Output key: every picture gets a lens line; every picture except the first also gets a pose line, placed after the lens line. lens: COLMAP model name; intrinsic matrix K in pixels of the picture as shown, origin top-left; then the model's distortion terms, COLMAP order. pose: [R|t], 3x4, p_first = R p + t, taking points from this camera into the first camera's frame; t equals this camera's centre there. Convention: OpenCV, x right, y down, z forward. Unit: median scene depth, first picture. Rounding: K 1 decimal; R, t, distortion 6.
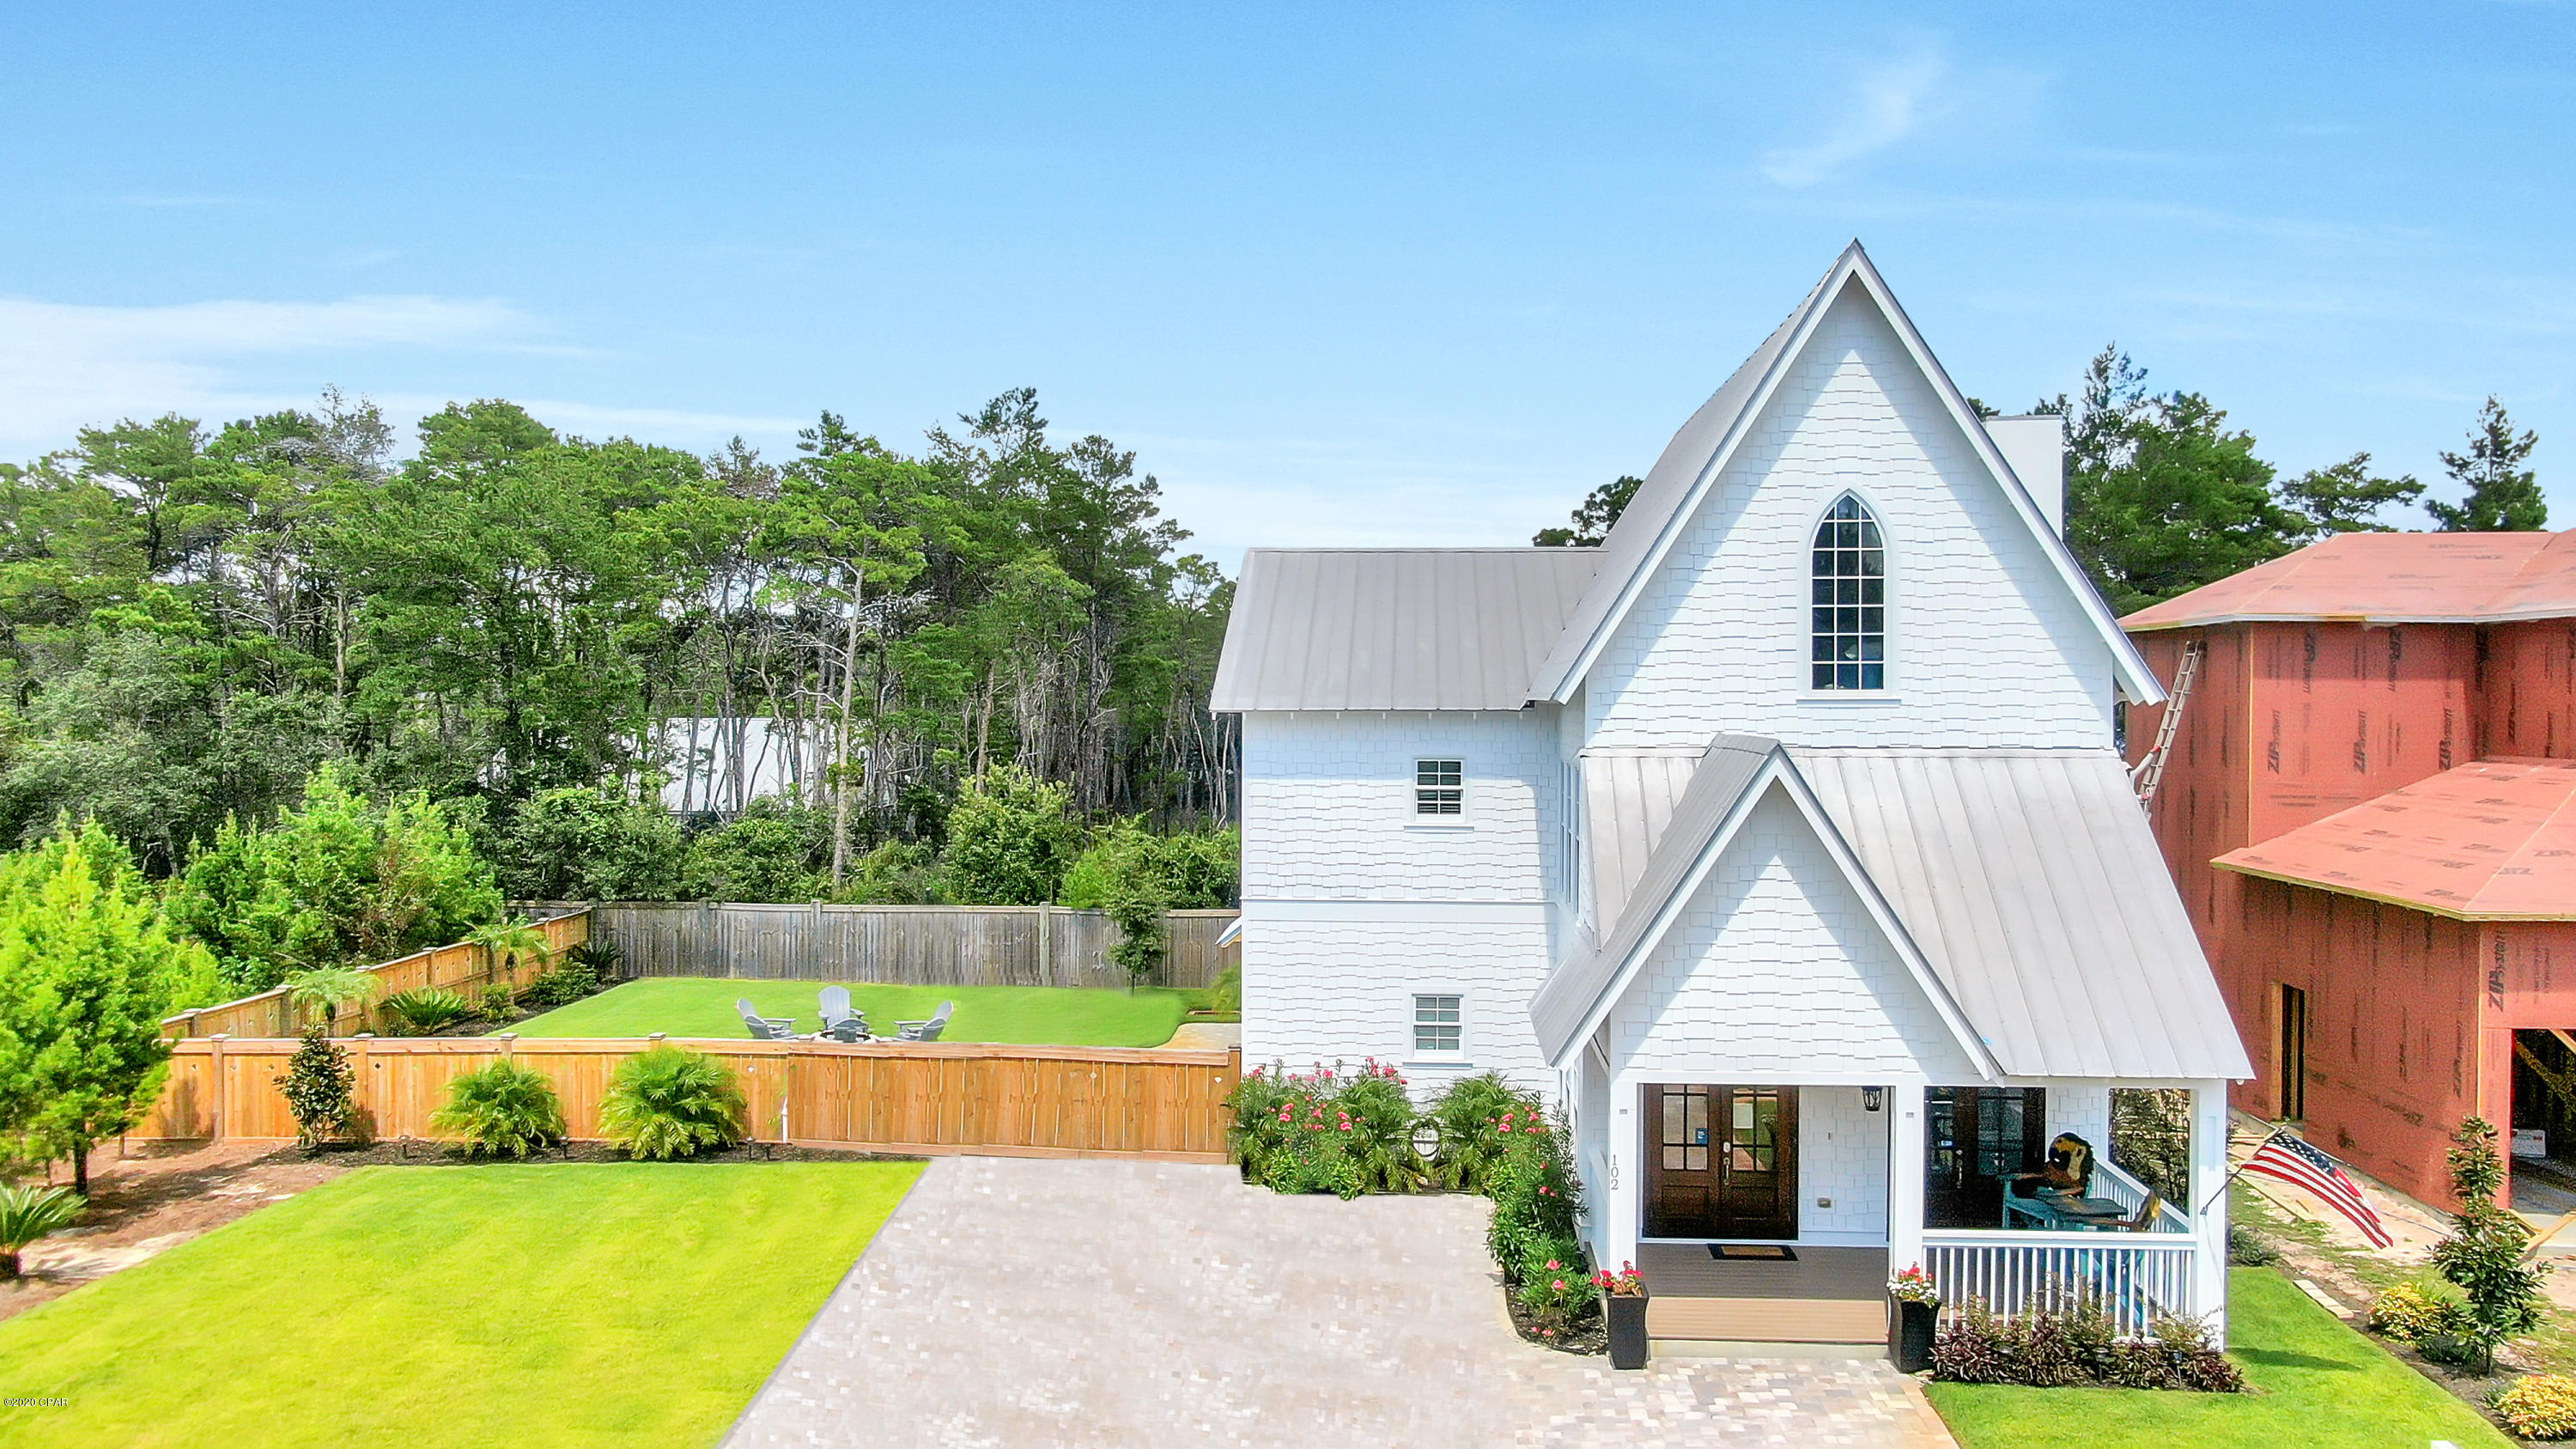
lens RADIAL K [[1887.2, 0, 1278.9], [0, 1887.2, 726.0], [0, 0, 1]] dist [-0.004643, -0.008025]
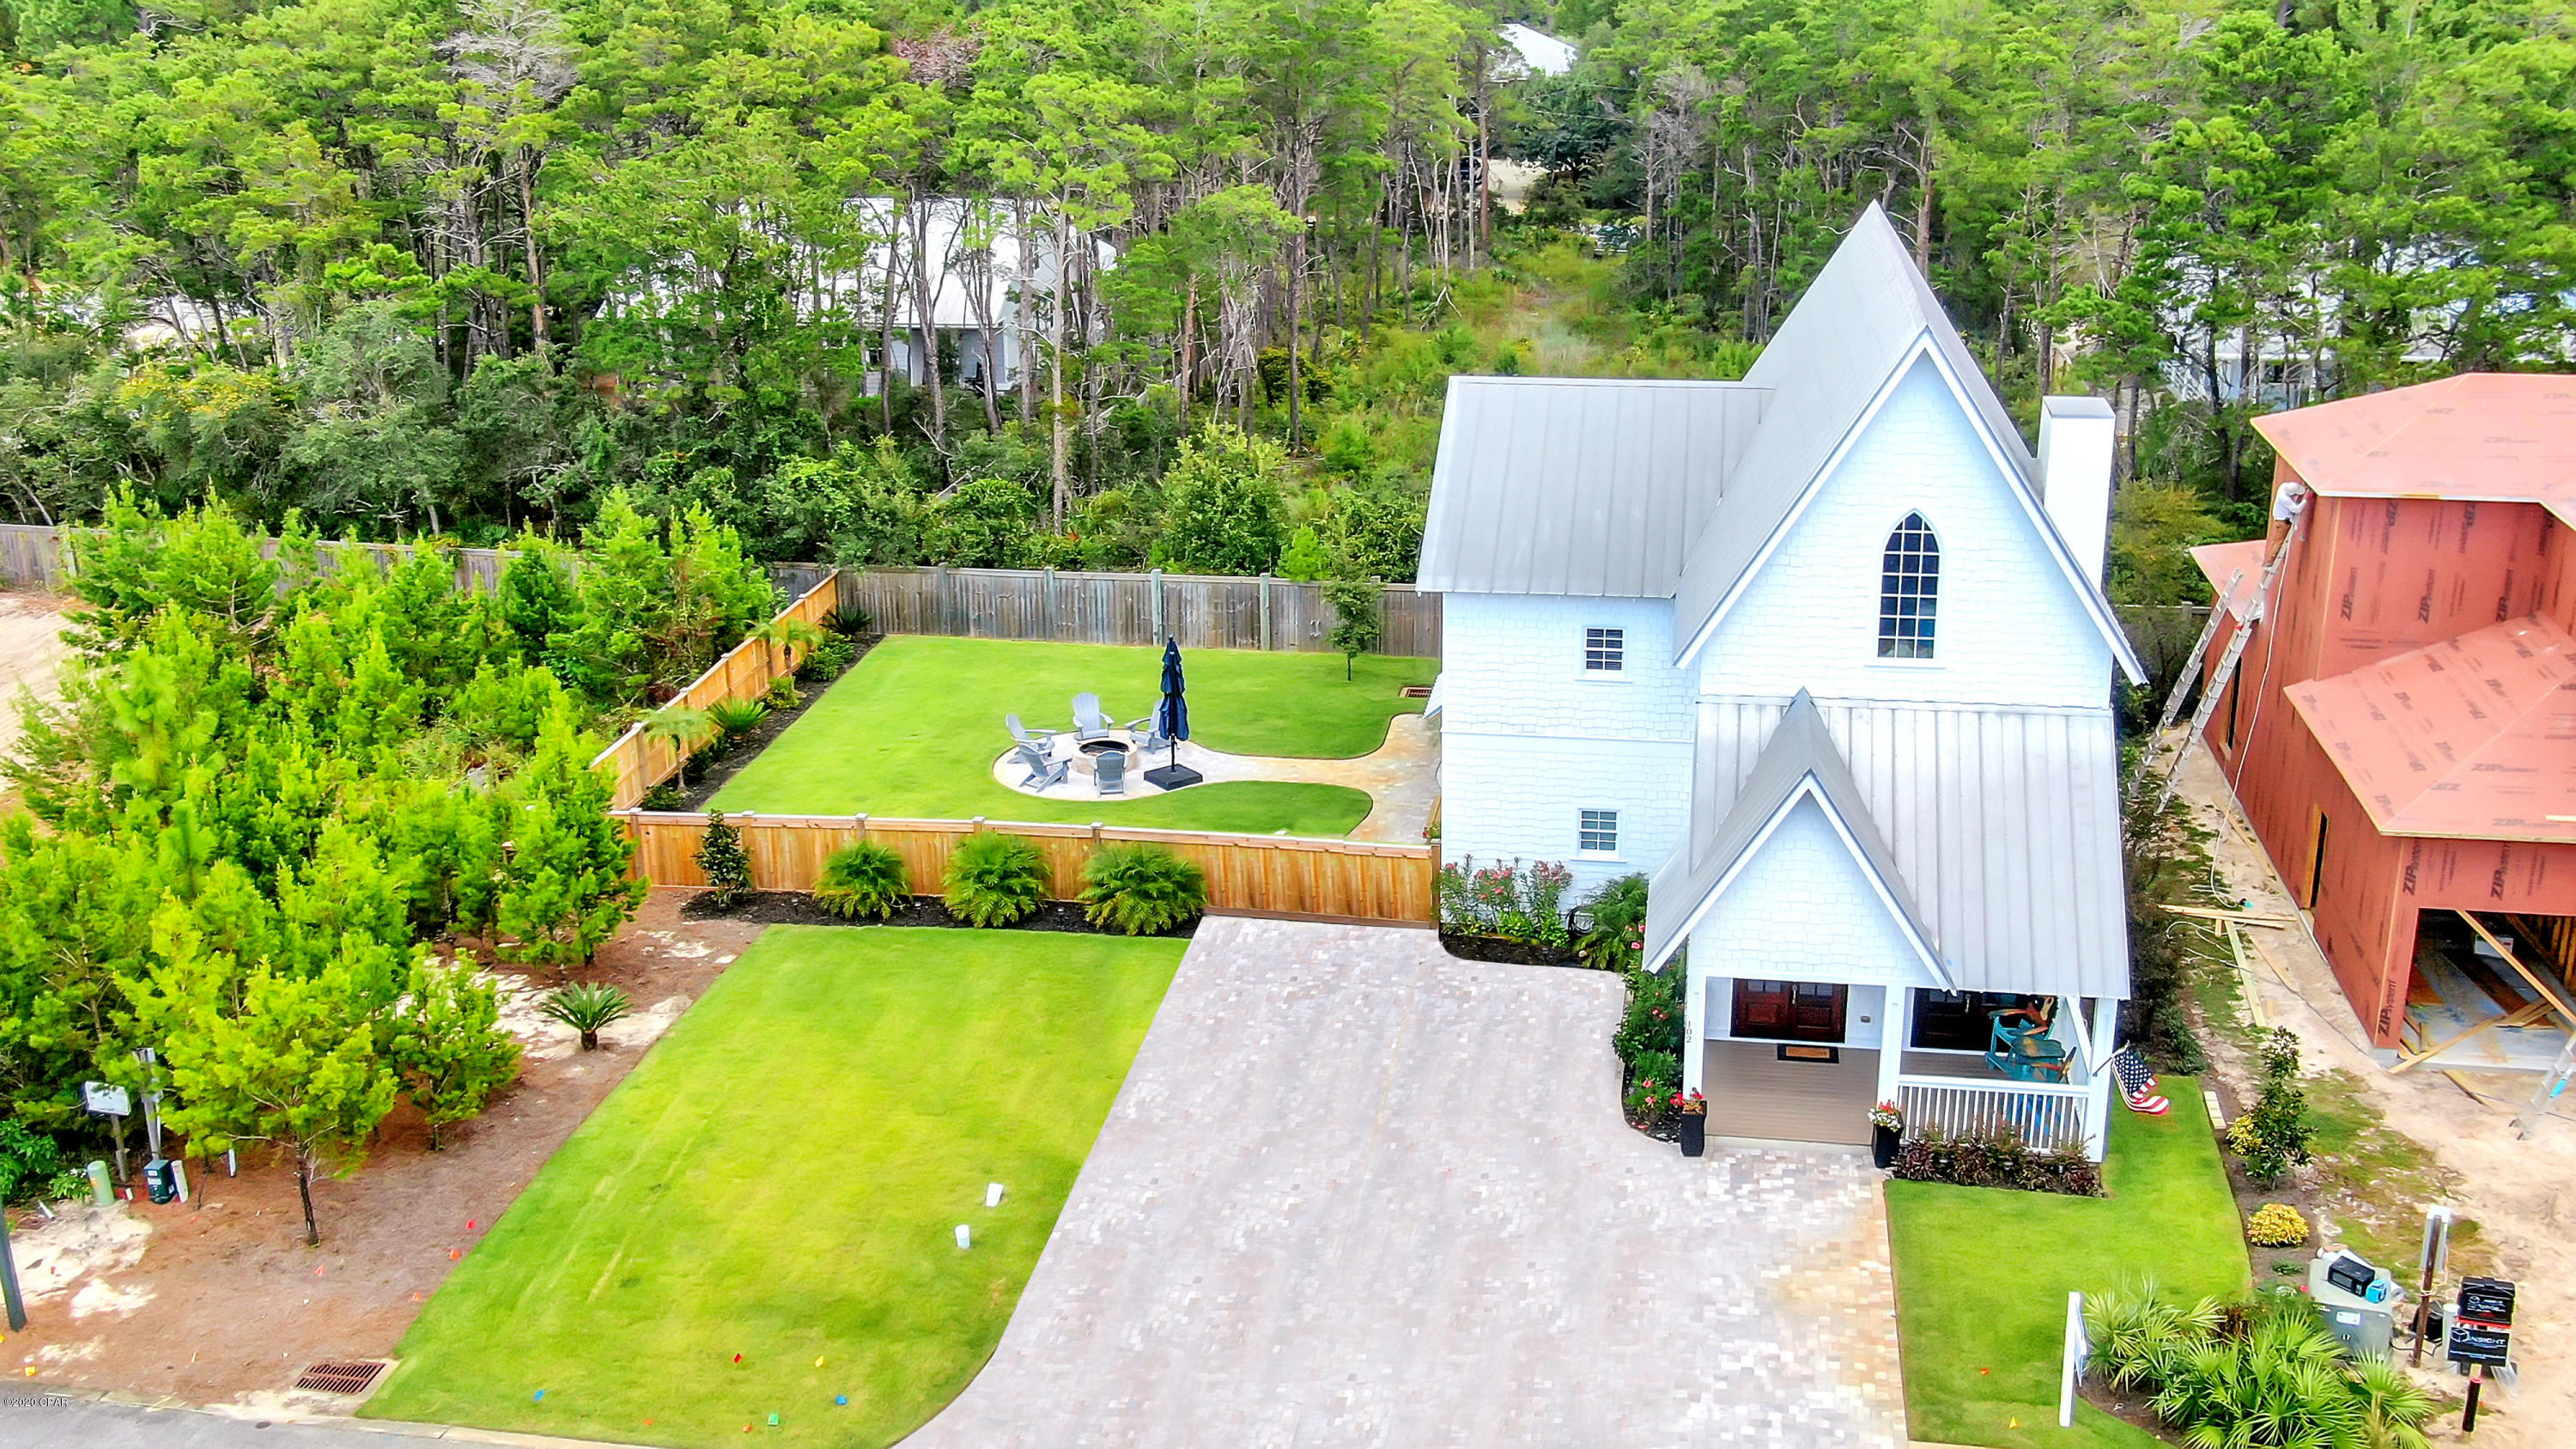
lens RADIAL K [[2498.0, 0, 1288.0], [0, 2498.0, 724.5], [0, 0, 1]] dist [0.070112, -0.152836]
pose [[0.995530, 0.014366, -0.093346, 0.032973], [0.014922, 0.952023, 0.305661, -0.417056], [0.093259, -0.305688, 0.947553, -0.564304]]
